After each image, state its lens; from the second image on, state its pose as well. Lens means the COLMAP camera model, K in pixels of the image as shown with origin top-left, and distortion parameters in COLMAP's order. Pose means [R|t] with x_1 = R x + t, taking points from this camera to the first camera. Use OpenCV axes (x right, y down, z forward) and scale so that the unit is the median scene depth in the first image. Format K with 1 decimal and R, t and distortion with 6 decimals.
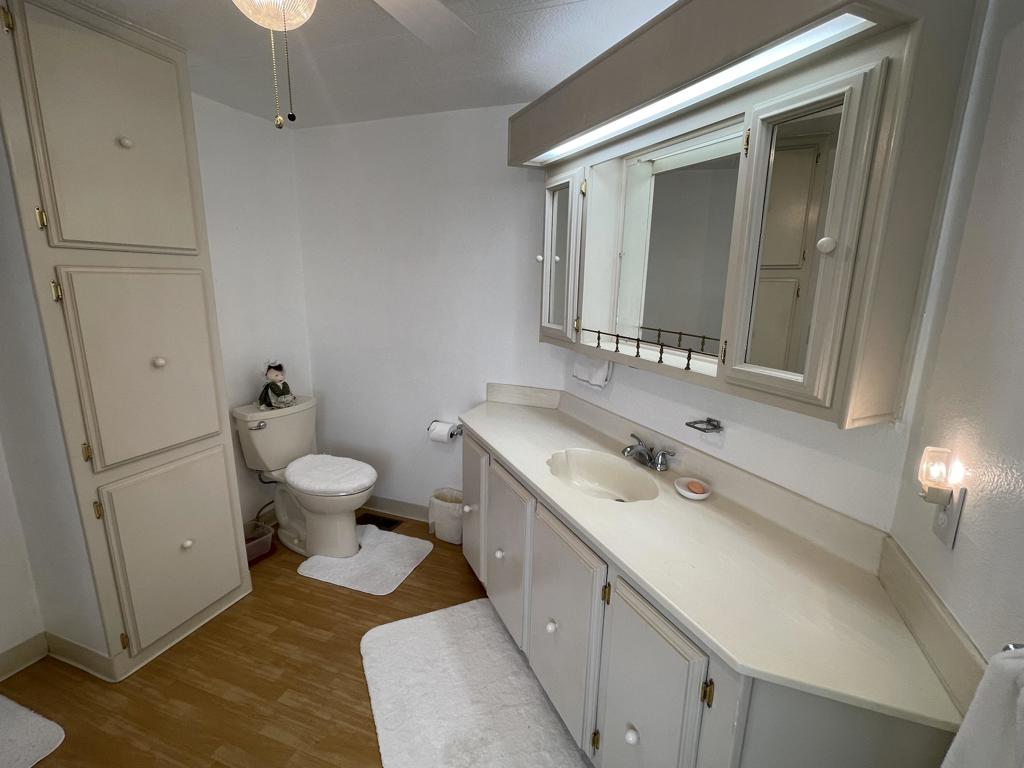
lens RADIAL K [[475.1, 0, 512.0], [0, 475.1, 384.0], [0, 0, 1]] dist [-0.000080, -0.000037]
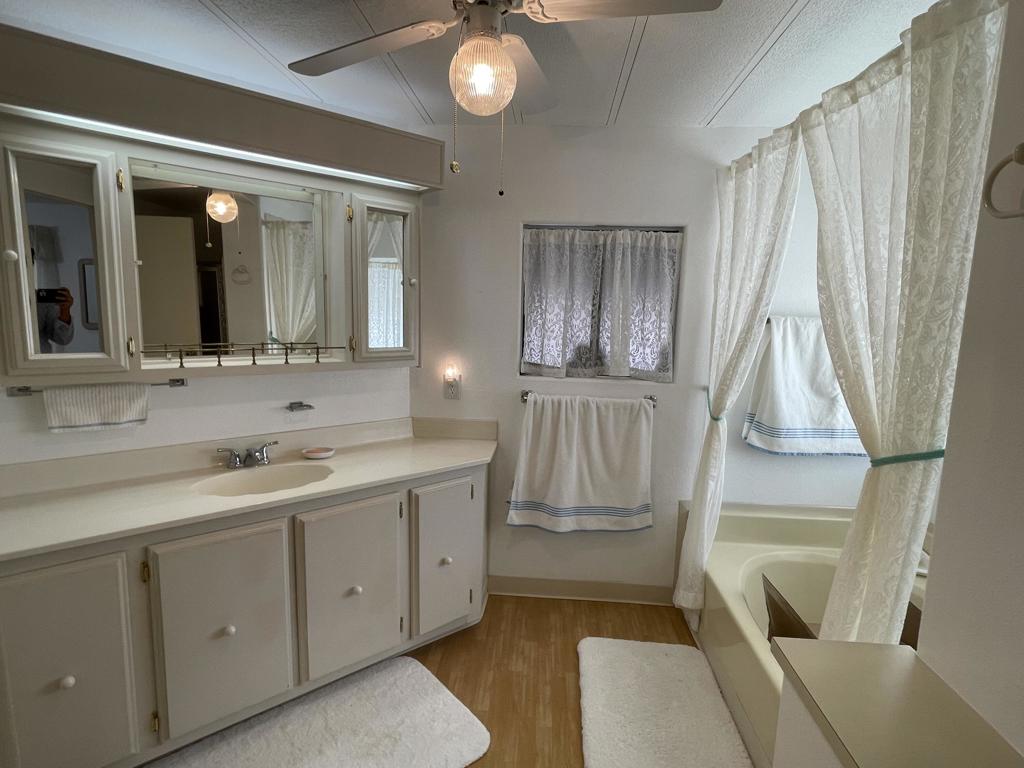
lens RADIAL K [[541.1, 0, 512.0], [0, 541.1, 384.0], [0, 0, 1]] dist [-0.002219, 0.001526]
pose [[-0.269974, -0.154488, 0.950393, -0.967533], [0.181969, 0.961072, 0.207915, -0.147320], [-0.945516, 0.229074, -0.231353, 0.665358]]
